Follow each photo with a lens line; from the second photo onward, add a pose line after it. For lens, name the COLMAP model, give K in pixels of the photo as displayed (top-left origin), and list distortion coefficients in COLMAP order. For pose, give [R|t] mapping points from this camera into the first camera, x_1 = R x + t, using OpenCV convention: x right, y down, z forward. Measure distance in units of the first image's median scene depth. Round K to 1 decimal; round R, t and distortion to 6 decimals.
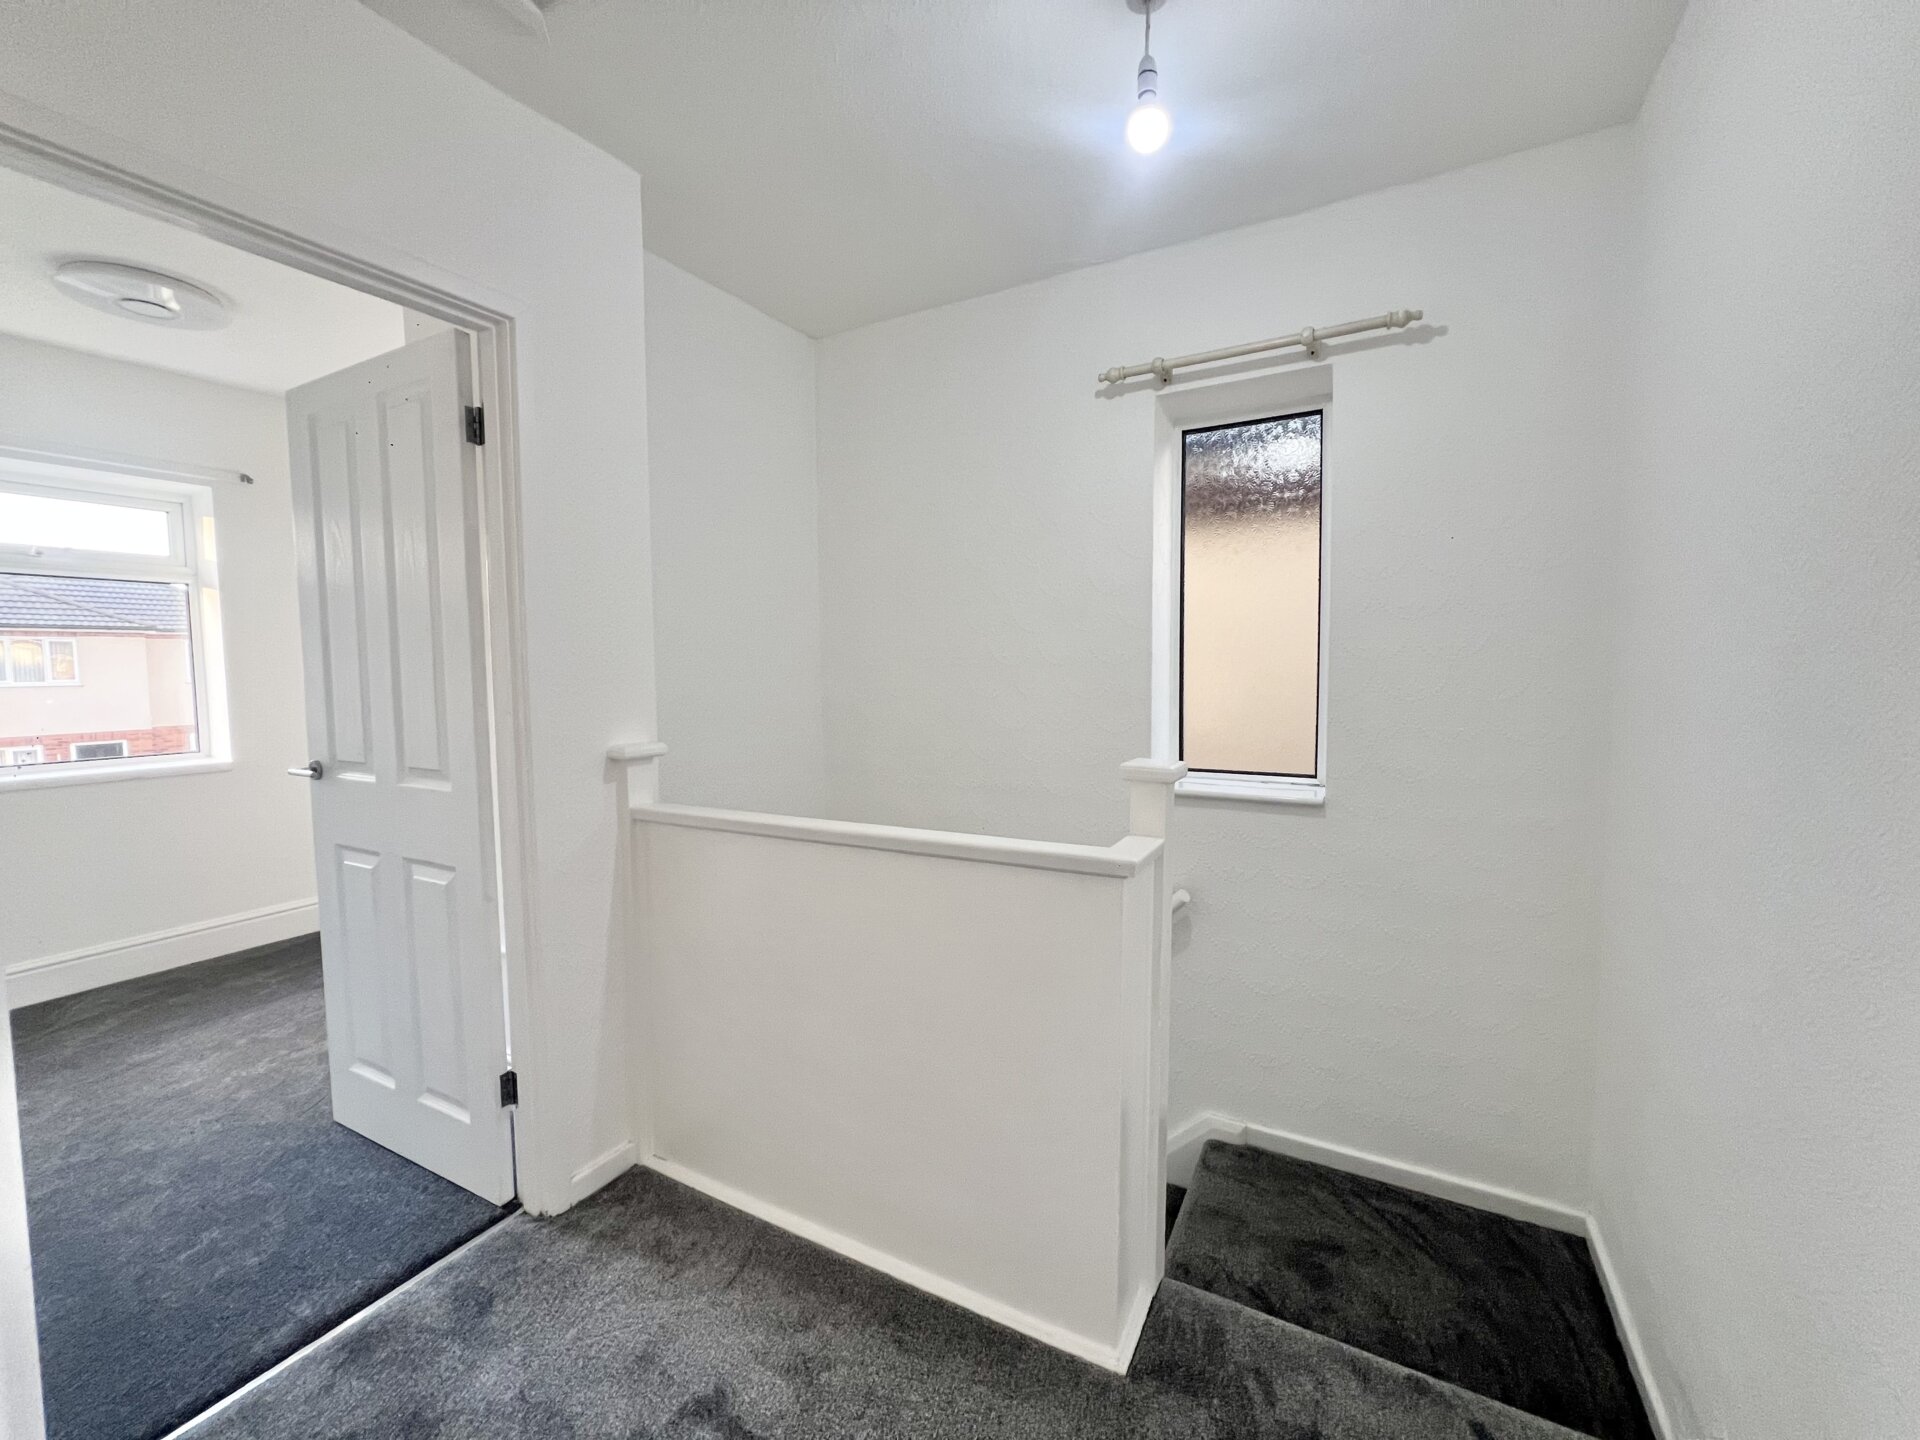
lens RADIAL K [[767.6, 0, 960.0], [0, 767.6, 720.0], [0, 0, 1]] dist [0.000998, 0.000219]
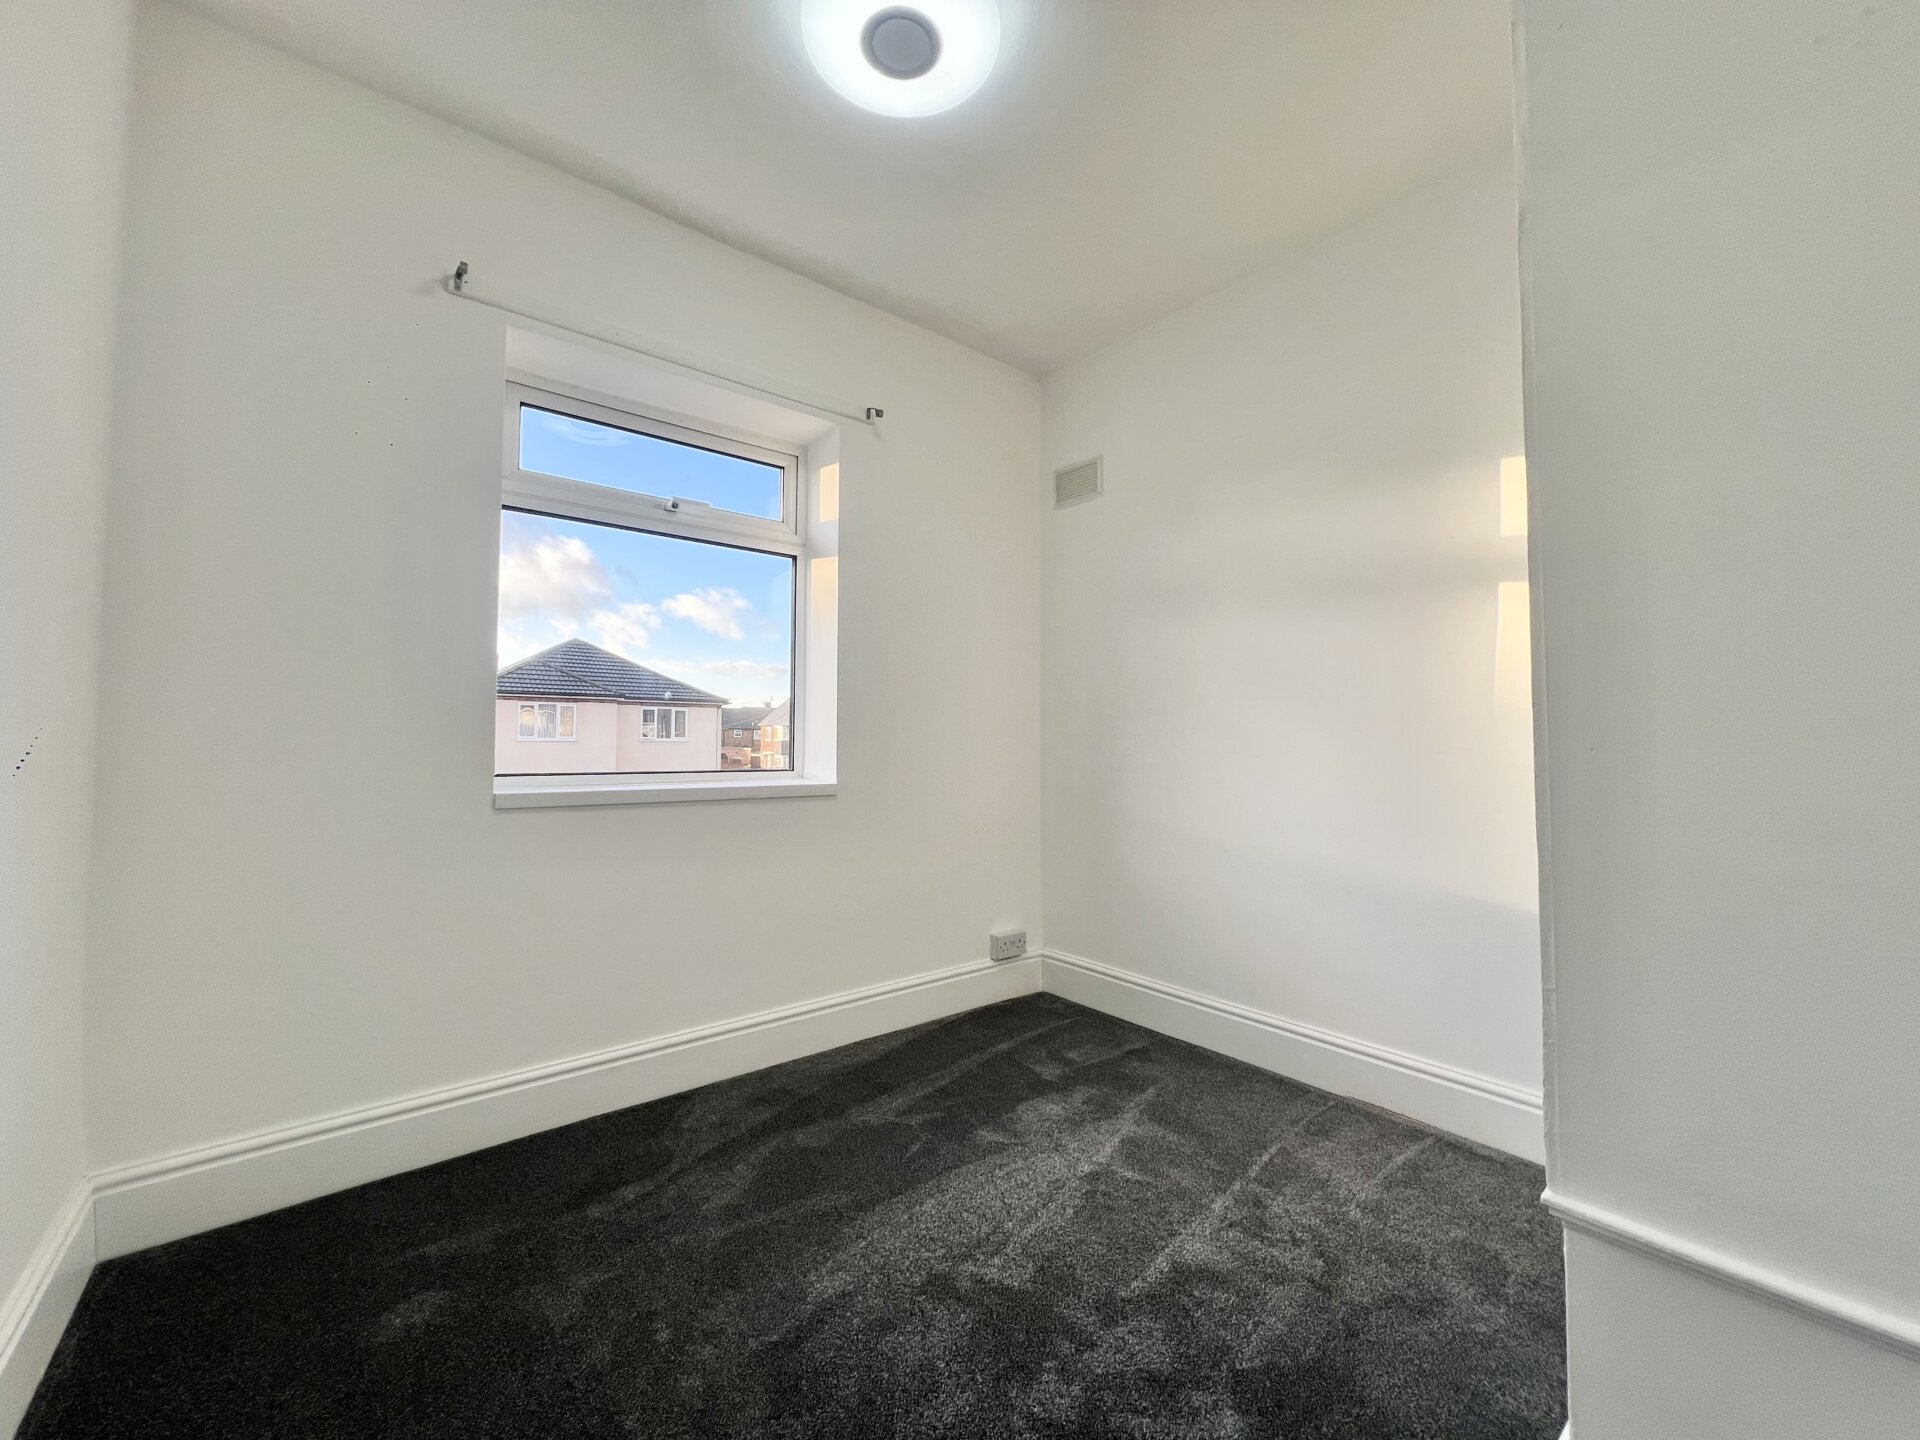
lens RADIAL K [[773.4, 0, 960.0], [0, 773.4, 713.3], [0, 0, 1]] dist [-0.001212, 0.000179]
pose [[0.929405, -0.003054, -0.369050, -0.542684], [-0.034855, 0.994770, -0.096009, 0.053388], [0.367413, 0.102095, 0.924437, 0.335189]]
